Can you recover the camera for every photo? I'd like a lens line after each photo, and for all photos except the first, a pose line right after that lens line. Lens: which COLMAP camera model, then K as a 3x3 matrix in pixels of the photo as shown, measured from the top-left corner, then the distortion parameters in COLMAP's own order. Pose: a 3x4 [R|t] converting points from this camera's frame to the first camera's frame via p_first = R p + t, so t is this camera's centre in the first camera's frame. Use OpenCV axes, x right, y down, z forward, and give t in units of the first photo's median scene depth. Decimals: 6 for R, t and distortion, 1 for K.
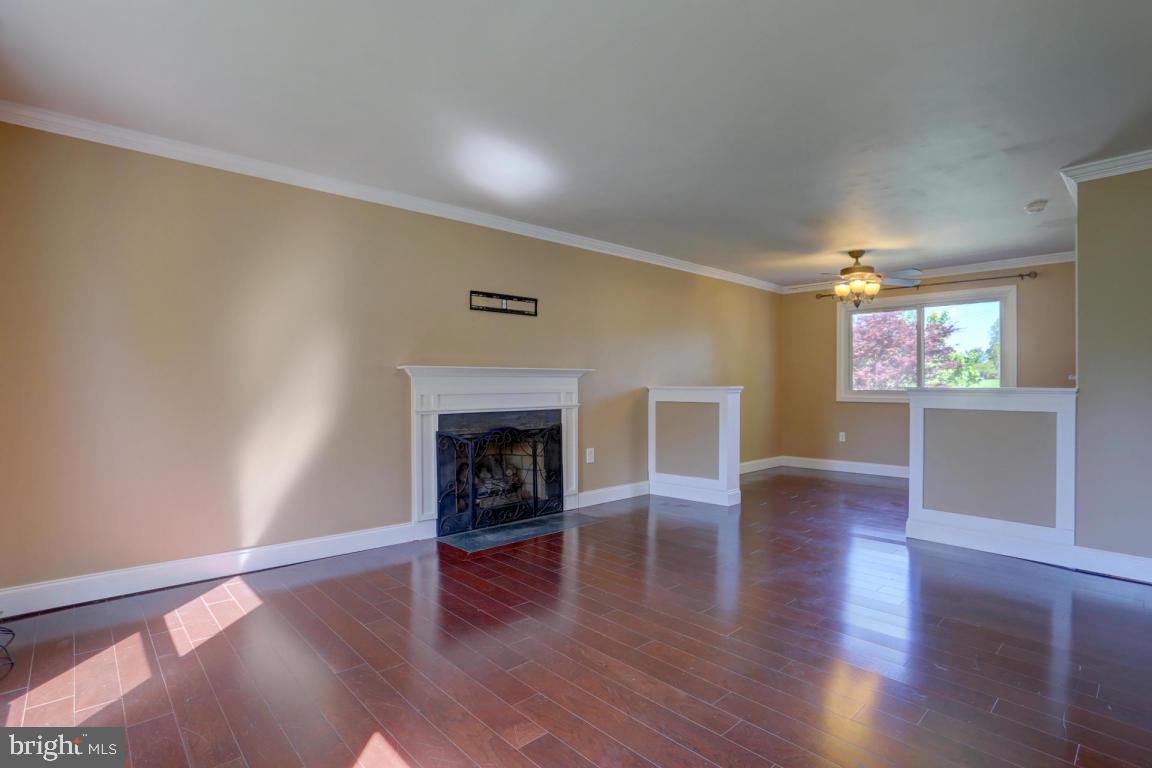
lens RADIAL K [[564.8, 0, 576.0], [0, 564.8, 384.0], [0, 0, 1]] dist [-0.039006, 0.000264]
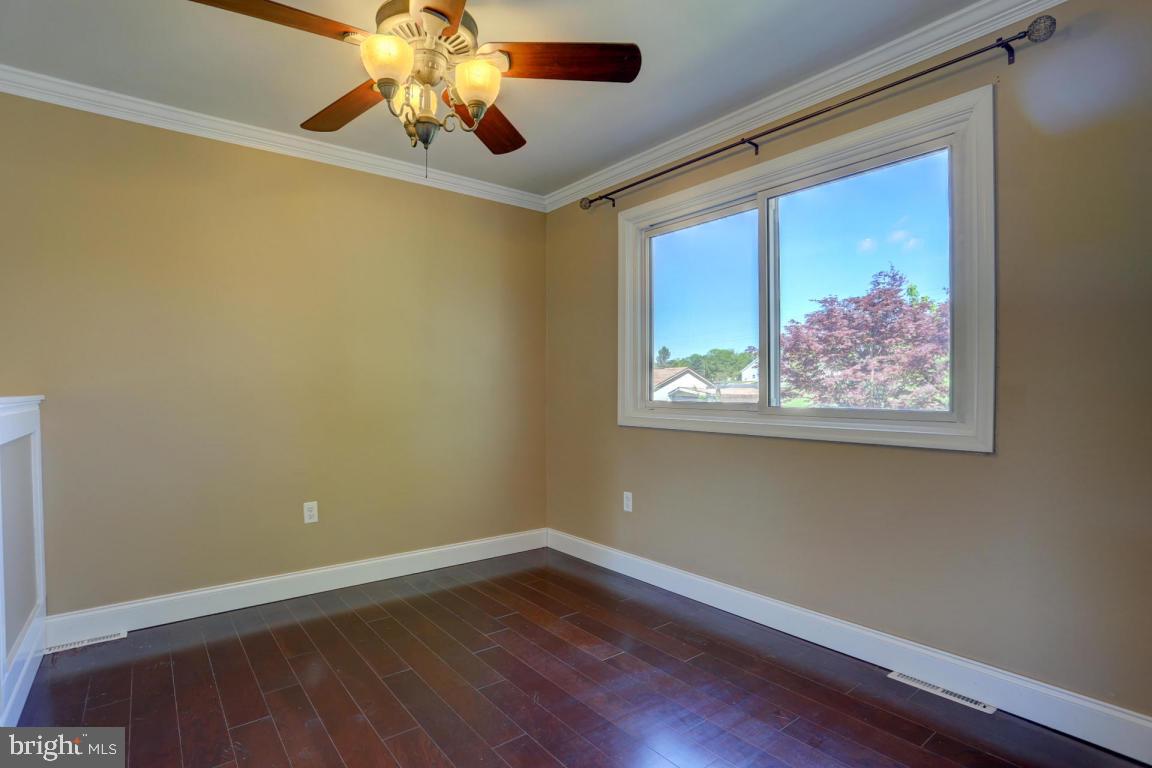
lens RADIAL K [[566.1, 0, 572.1], [0, 566.1, 387.0], [0, 0, 1]] dist [-0.051105, 0.030715]
pose [[0.996878, -0.001447, -0.078940, 0.465149], [0.001352, 0.999998, -0.001257, -0.000260], [0.078941, 0.001147, 0.996879, 0.525364]]
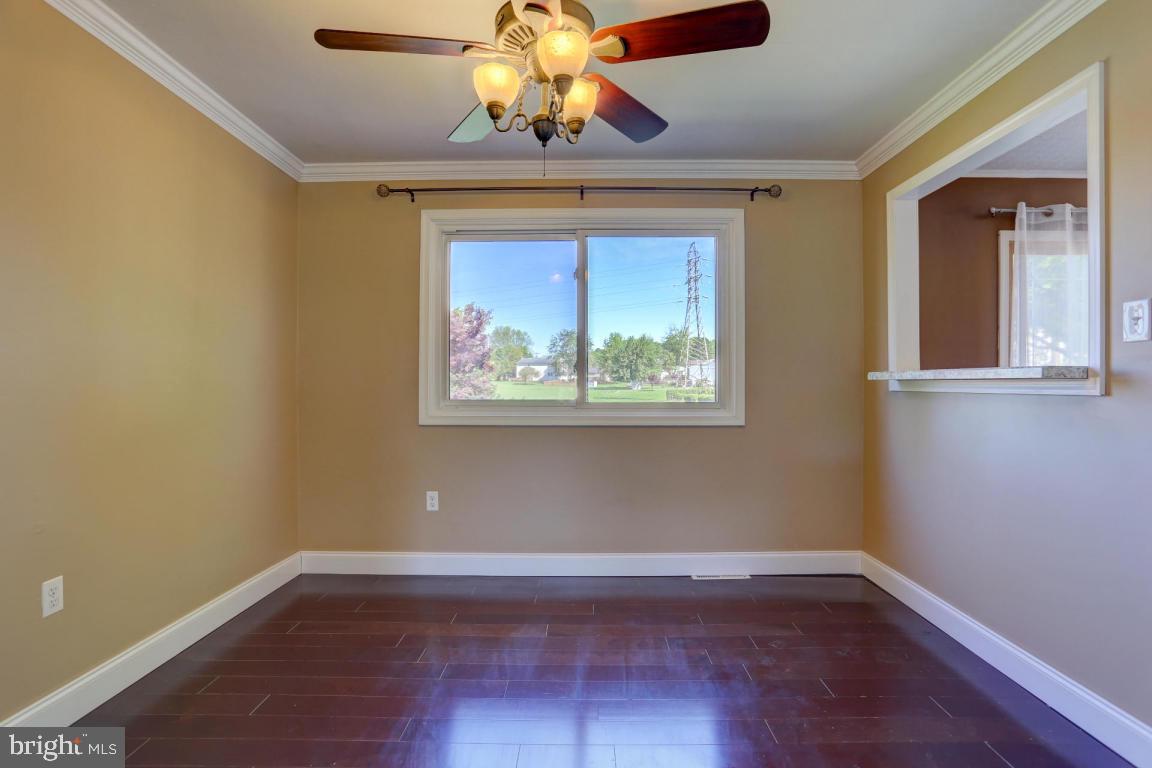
lens RADIAL K [[566.1, 0, 572.1], [0, 566.1, 387.0], [0, 0, 1]] dist [-0.051105, 0.030715]
pose [[0.699094, -0.003063, 0.715024, 0.220953], [0.001784, 0.999995, 0.002539, -0.001663], [-0.715028, -0.000500, 0.699096, 0.585865]]
